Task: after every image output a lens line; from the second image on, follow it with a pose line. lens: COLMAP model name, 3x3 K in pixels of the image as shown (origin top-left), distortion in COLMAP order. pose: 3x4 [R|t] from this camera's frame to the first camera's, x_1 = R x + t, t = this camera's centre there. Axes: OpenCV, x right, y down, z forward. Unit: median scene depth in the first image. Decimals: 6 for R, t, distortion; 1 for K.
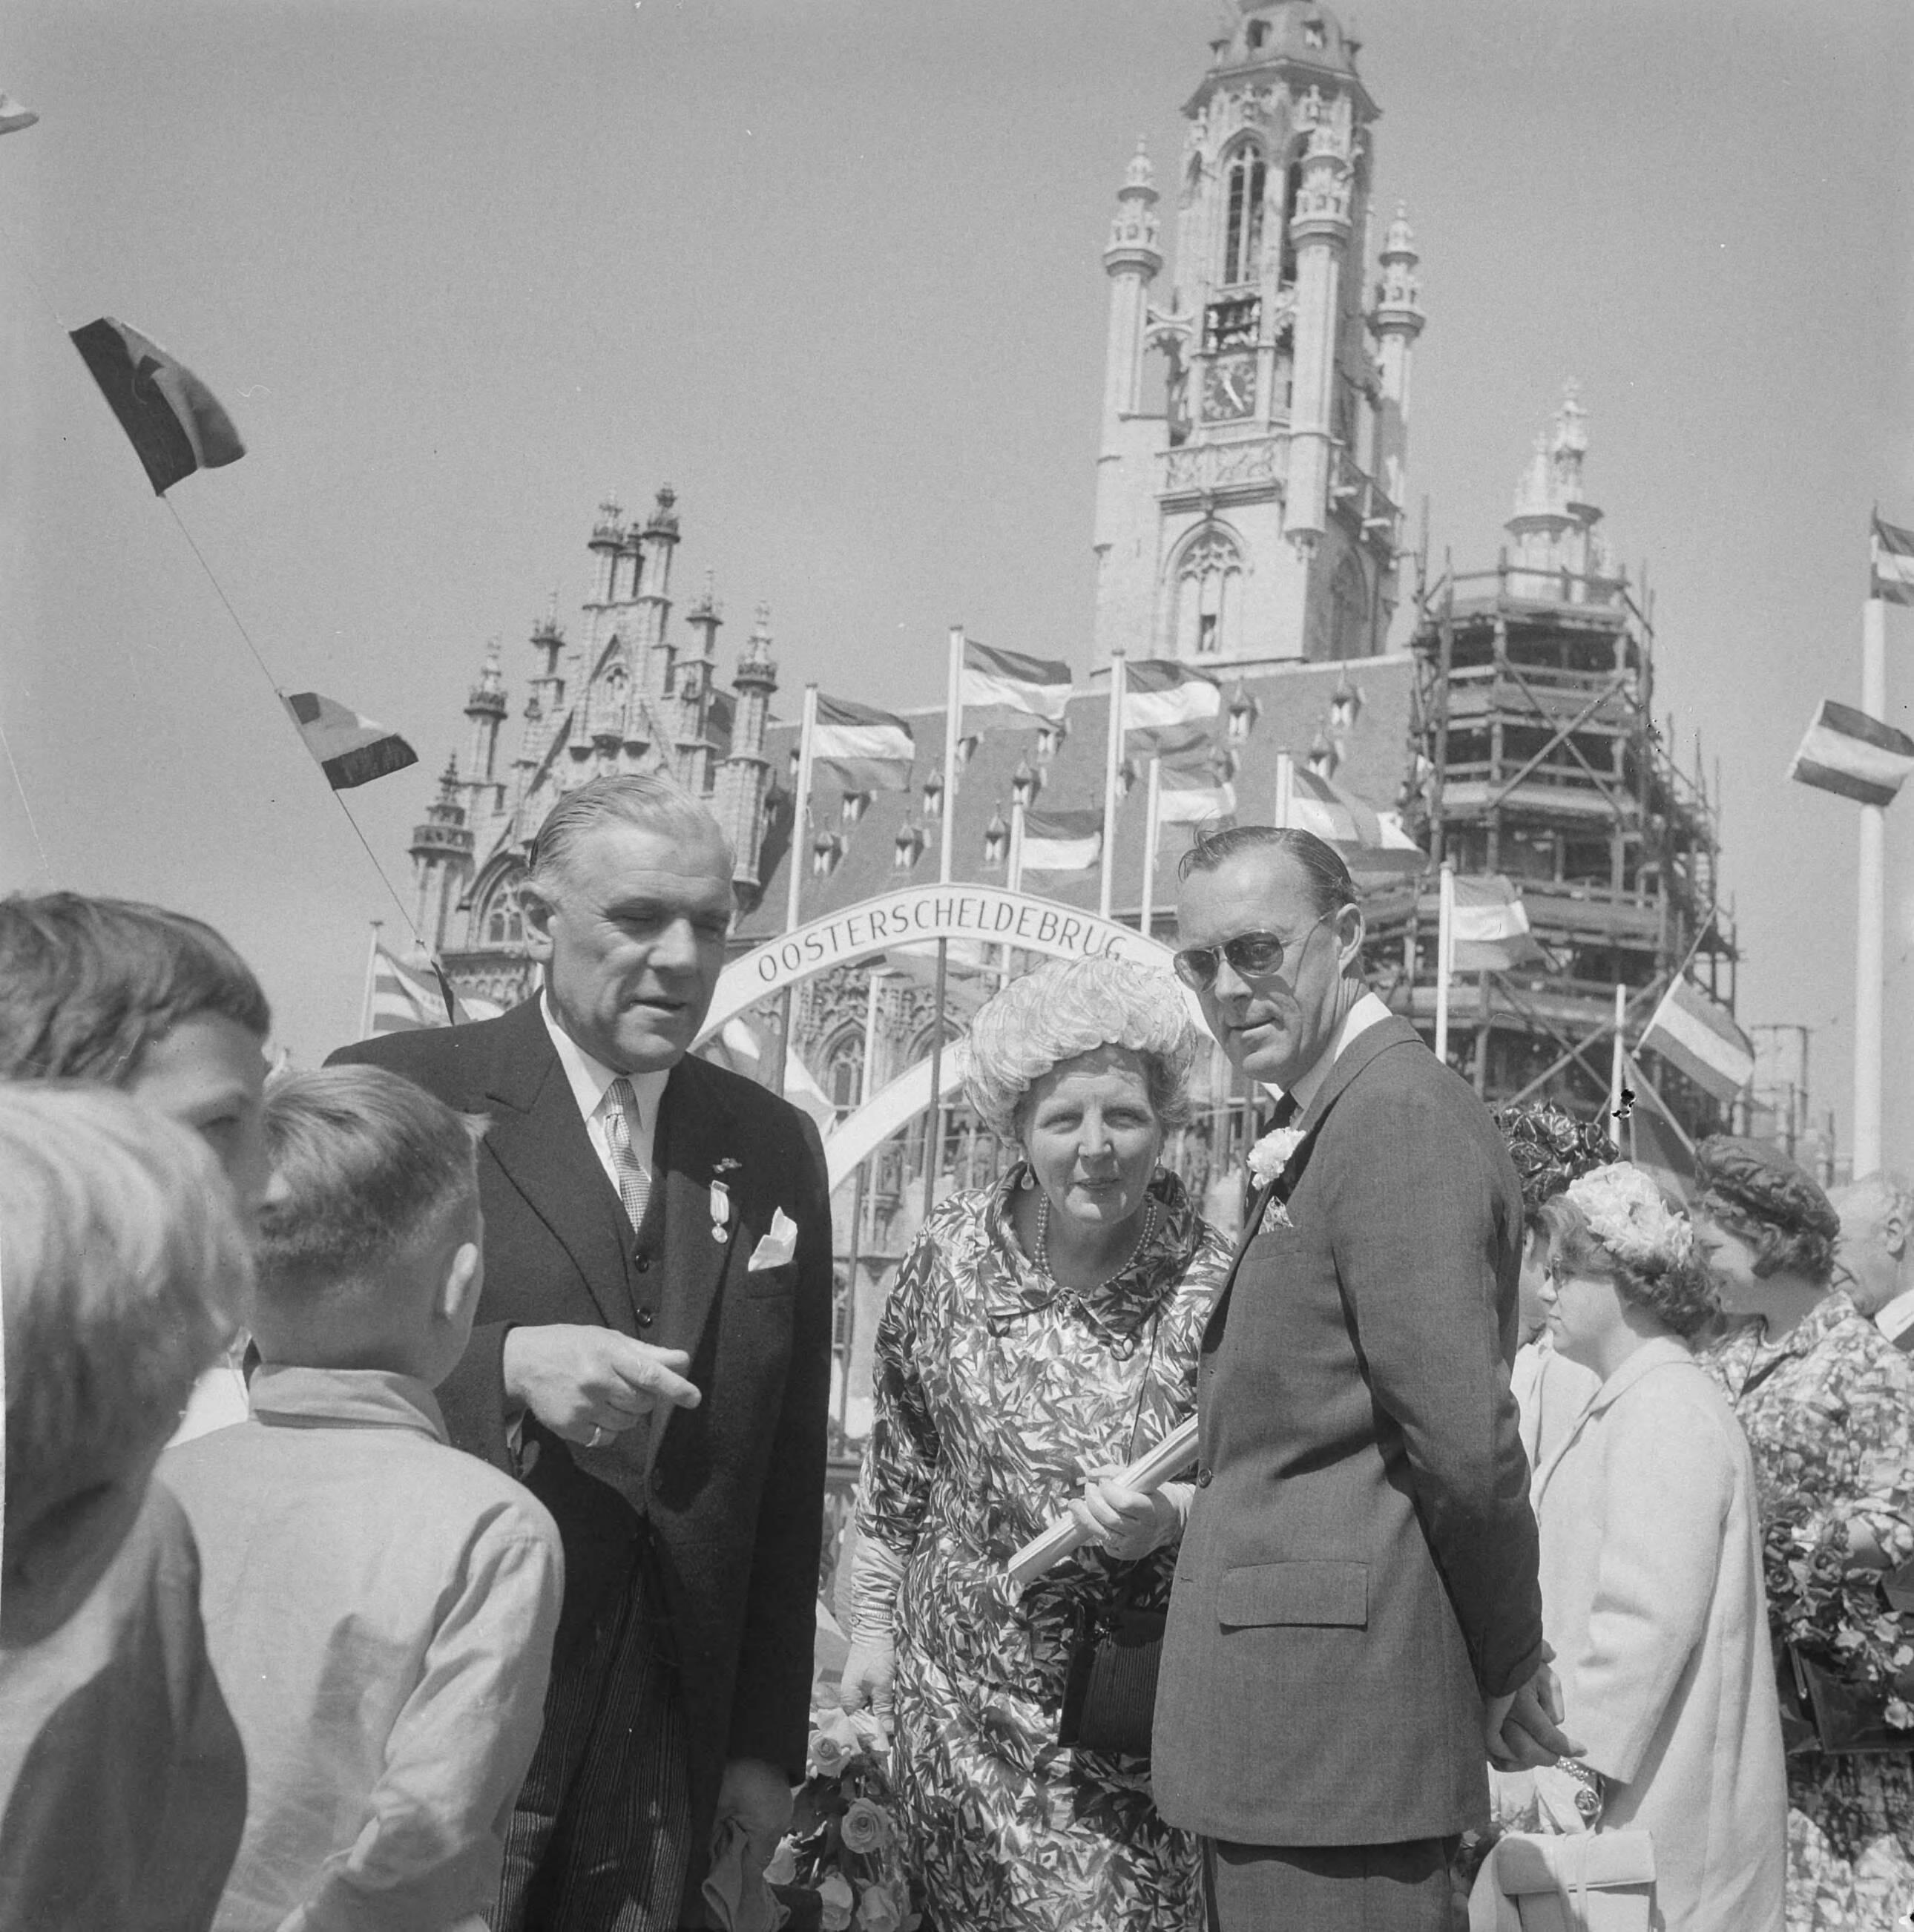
lens RADIAL K [[2710.6, 0, 954.7], [0, 2710.6, 955.8], [0, 0, 1]] dist [0.023923, 0.000000]
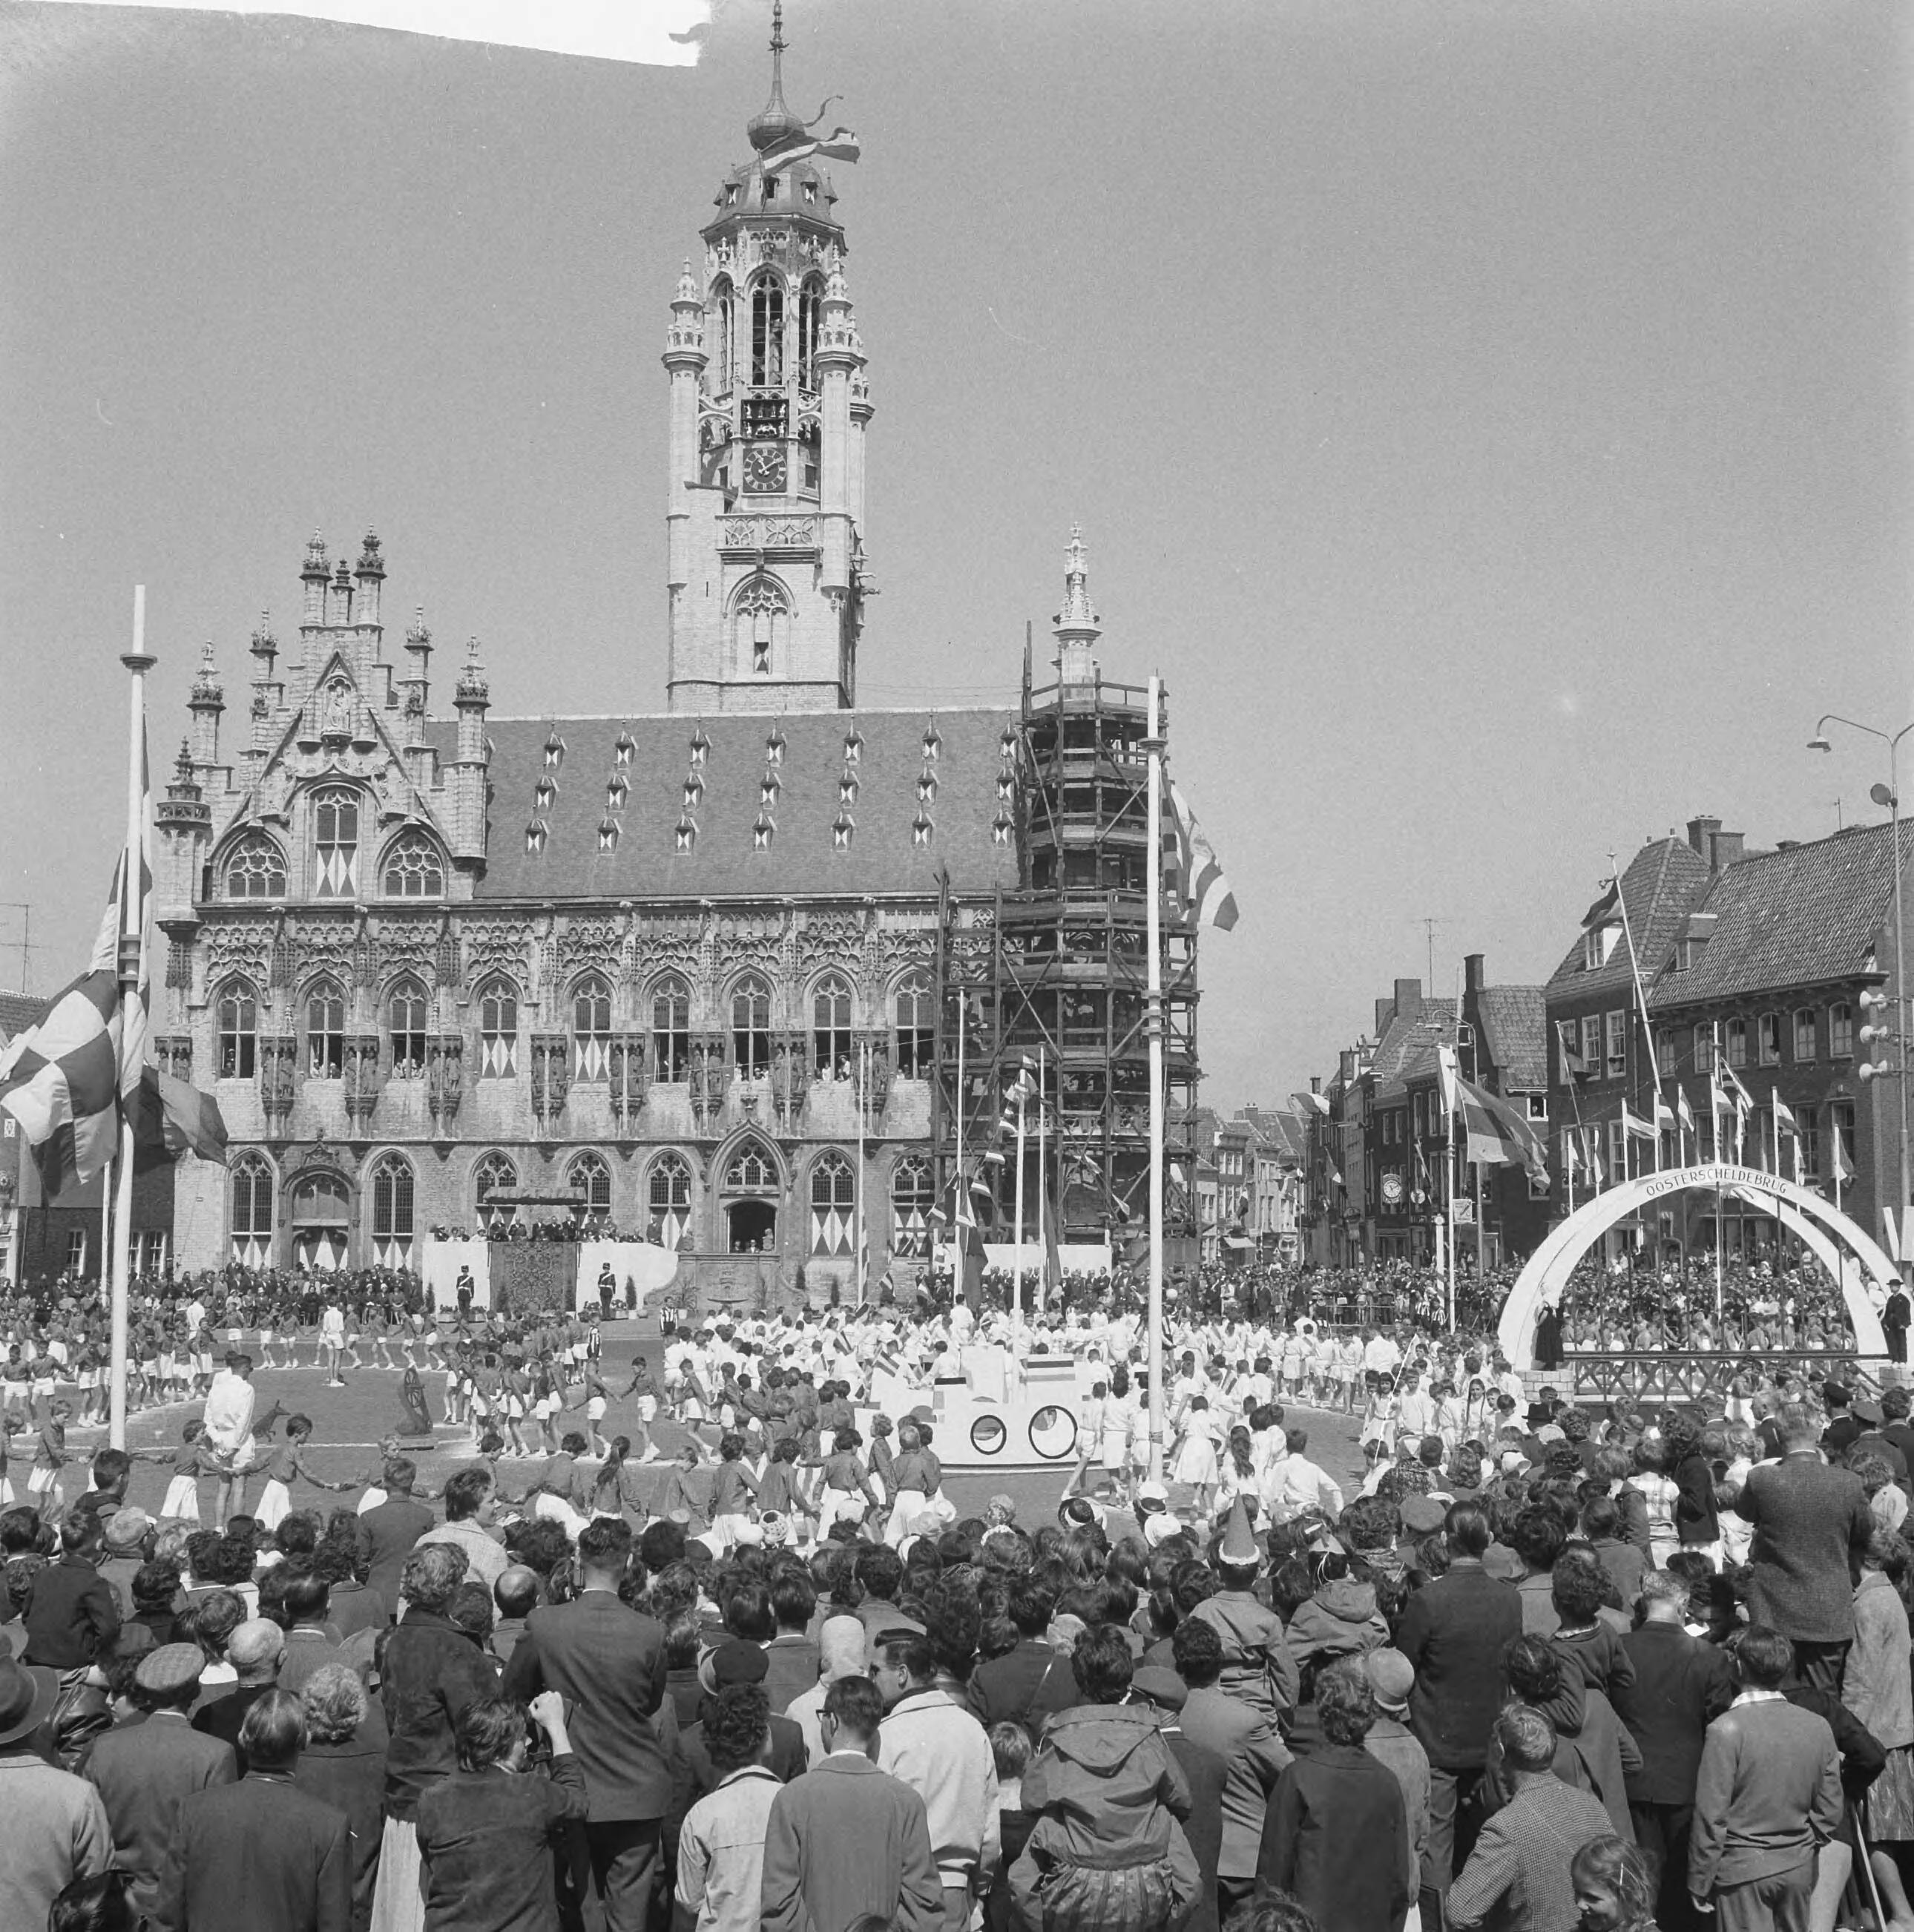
lens RADIAL K [[2710.6, 0, 977.1], [0, 2710.6, 975.3], [0, 0, 1]] dist [0.023923, 0.000000]
pose [[0.891947, -0.031139, 0.451066, -0.428271], [-0.019884, 0.993959, 0.107937, -0.110149], [-0.451703, -0.105243, 0.885939, -0.265091]]
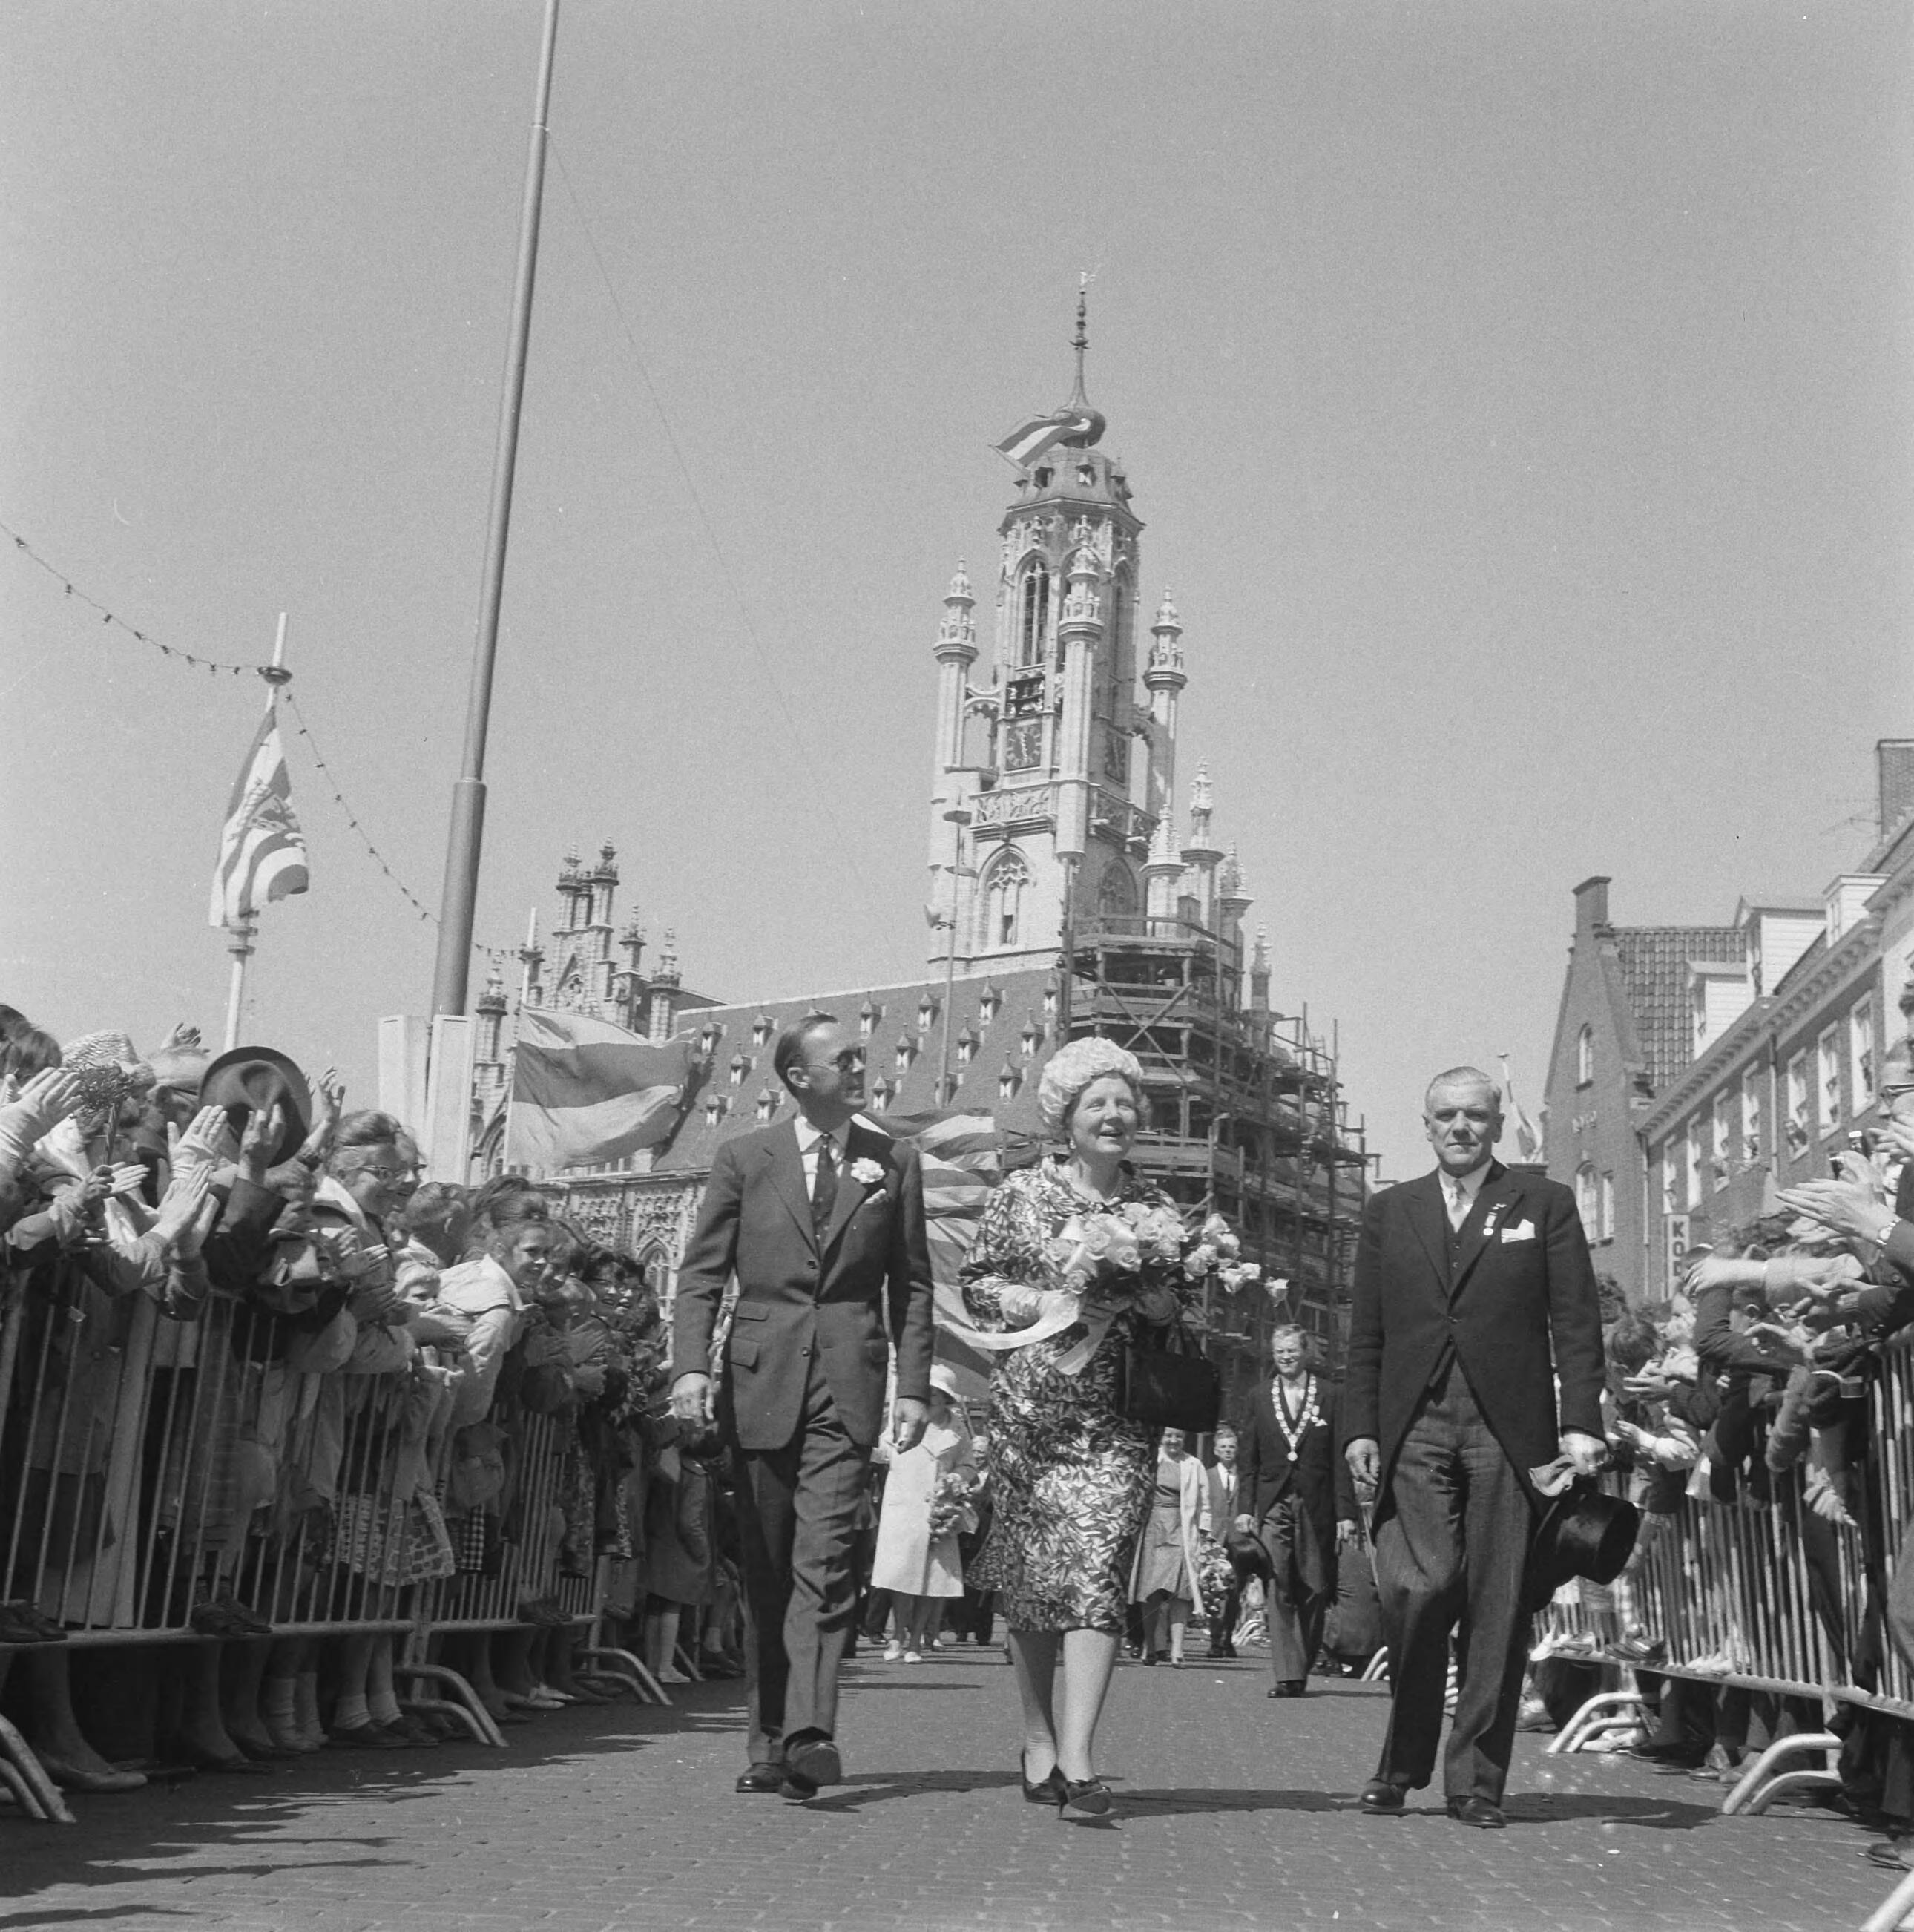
lens RADIAL K [[2710.6, 0, 977.1], [0, 2710.6, 954.3], [0, 0, 1]] dist [0.023923, 0.000000]
pose [[0.993437, -0.047146, -0.104217, 0.219815], [0.042213, 0.997904, -0.049040, -0.041386], [0.106310, 0.044319, 0.993345, -0.345378]]
